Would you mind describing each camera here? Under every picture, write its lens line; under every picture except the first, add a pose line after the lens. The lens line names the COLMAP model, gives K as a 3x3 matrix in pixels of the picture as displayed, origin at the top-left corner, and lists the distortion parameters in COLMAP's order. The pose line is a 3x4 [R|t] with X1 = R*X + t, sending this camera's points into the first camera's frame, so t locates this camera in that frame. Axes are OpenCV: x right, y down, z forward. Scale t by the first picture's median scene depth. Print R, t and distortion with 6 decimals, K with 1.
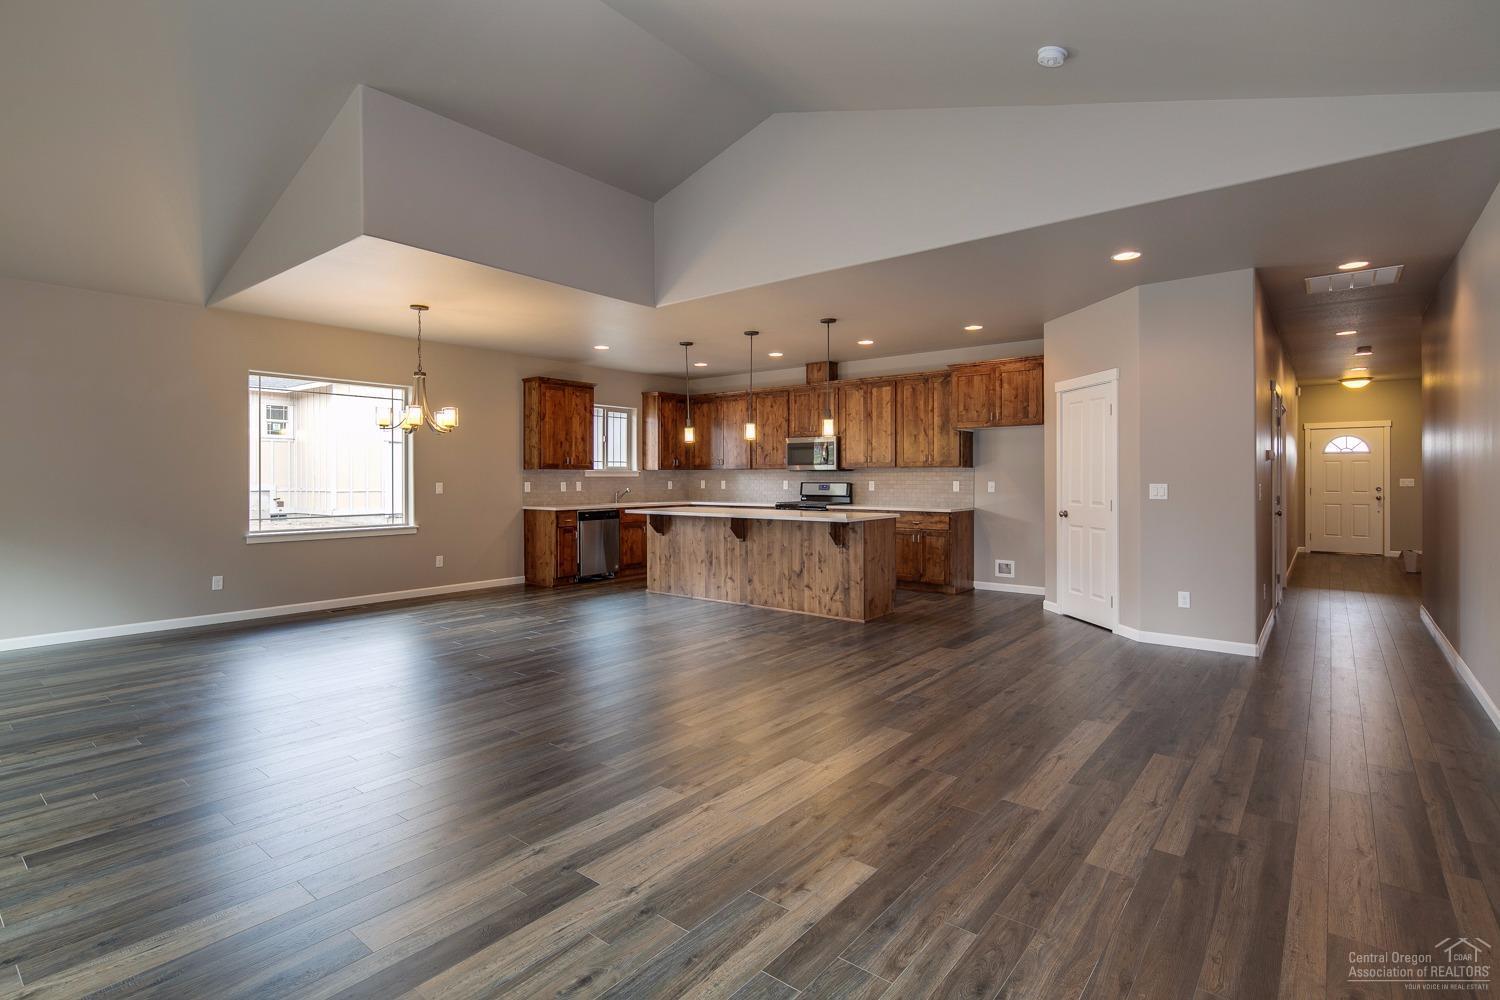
lens RADIAL K [[725.0, 0, 746.9], [0, 725.0, 478.3], [0, 0, 1]] dist [0.001268, -0.000103]
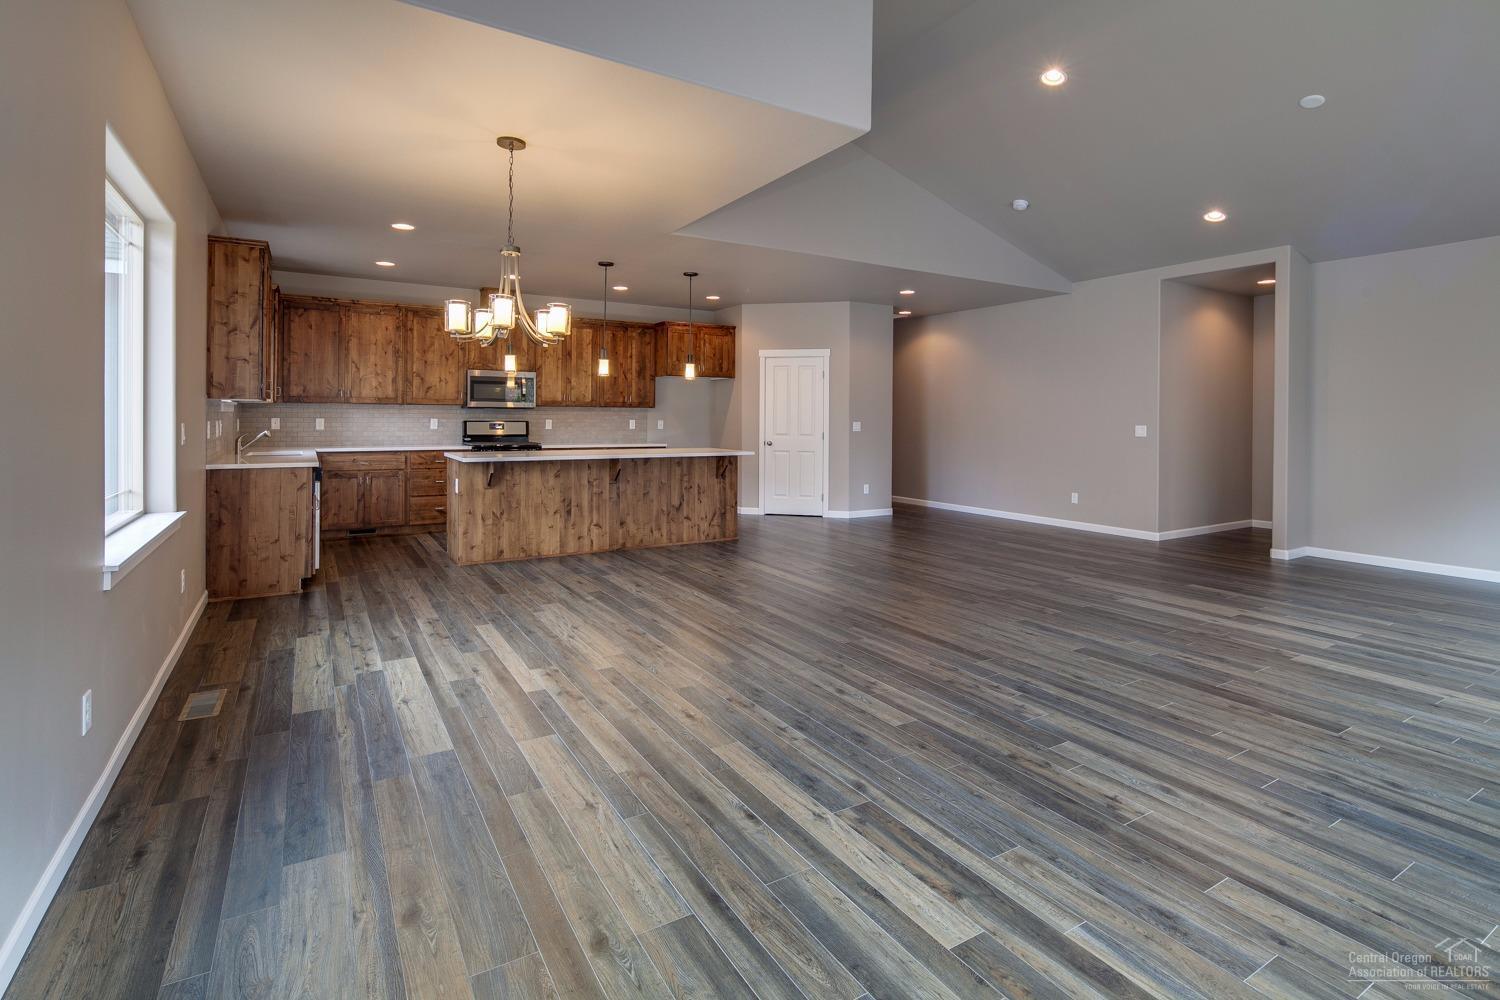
lens RADIAL K [[718.3, 0, 748.2], [0, 718.3, 419.8], [0, 0, 1]] dist [0.000752, -0.004976]
pose [[0.340669, 0.000018, 0.940183, -0.800120], [-0.006994, 0.999972, 0.002515, -0.000174], [-0.940157, -0.007432, 0.340660, 0.494705]]
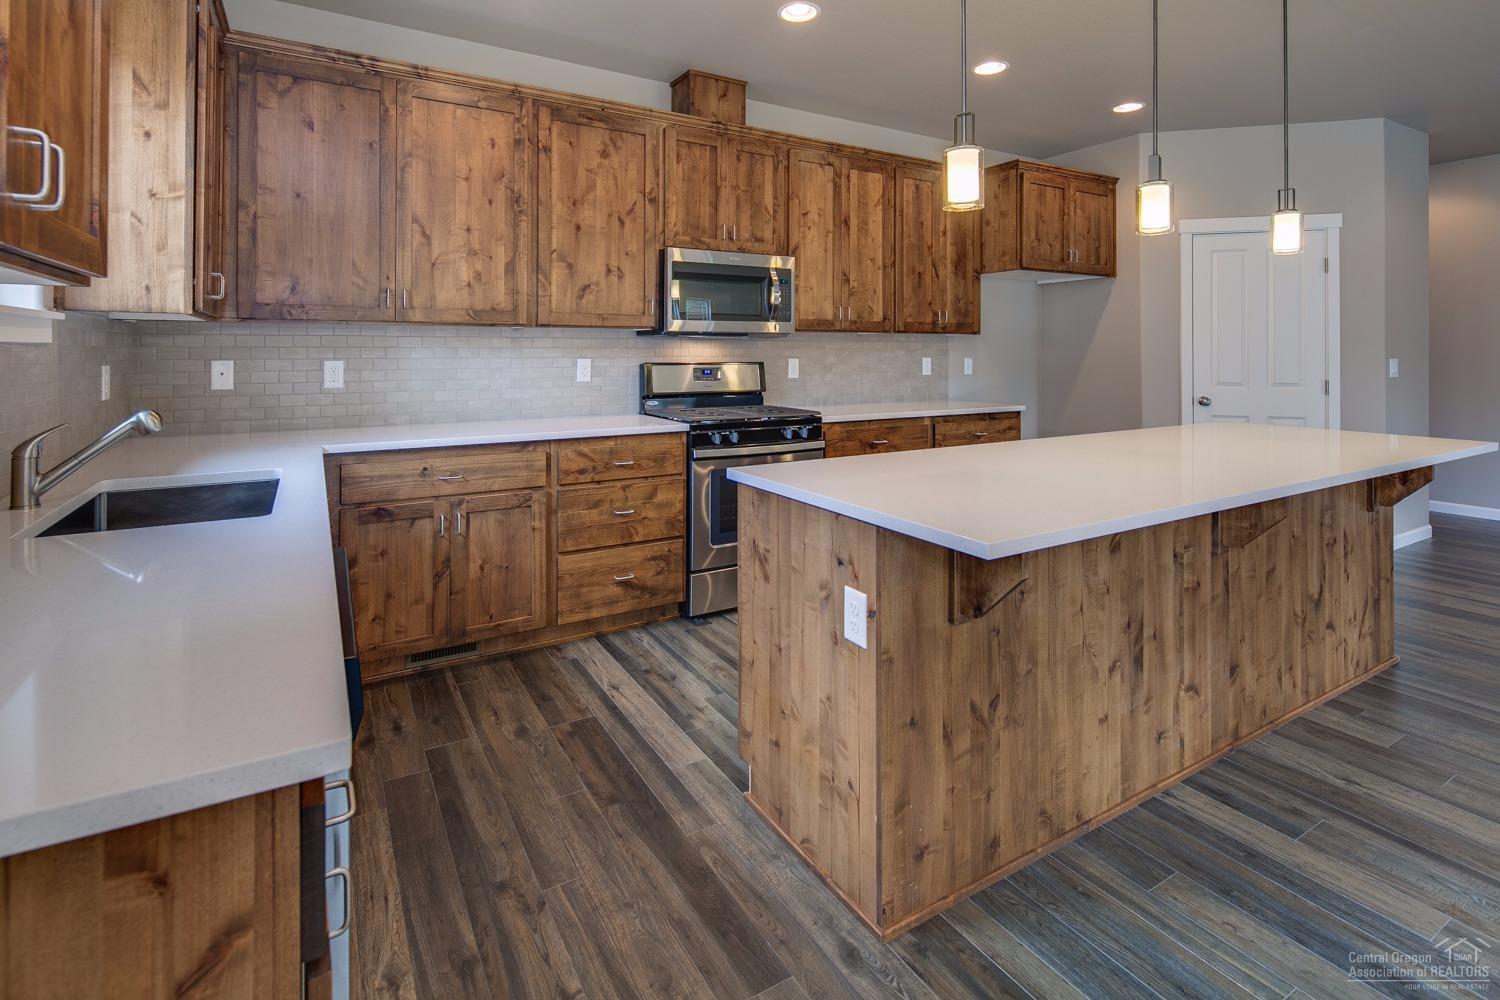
lens RADIAL K [[720.2, 0, 745.5], [0, 720.2, 349.3], [0, 0, 1]] dist [0.000597, -0.000484]
pose [[0.352374, 0.004915, 0.935846, -0.356826], [0.000334, 0.999985, -0.005378, 0.000352], [-0.935859, 0.002208, 0.352367, 1.041514]]
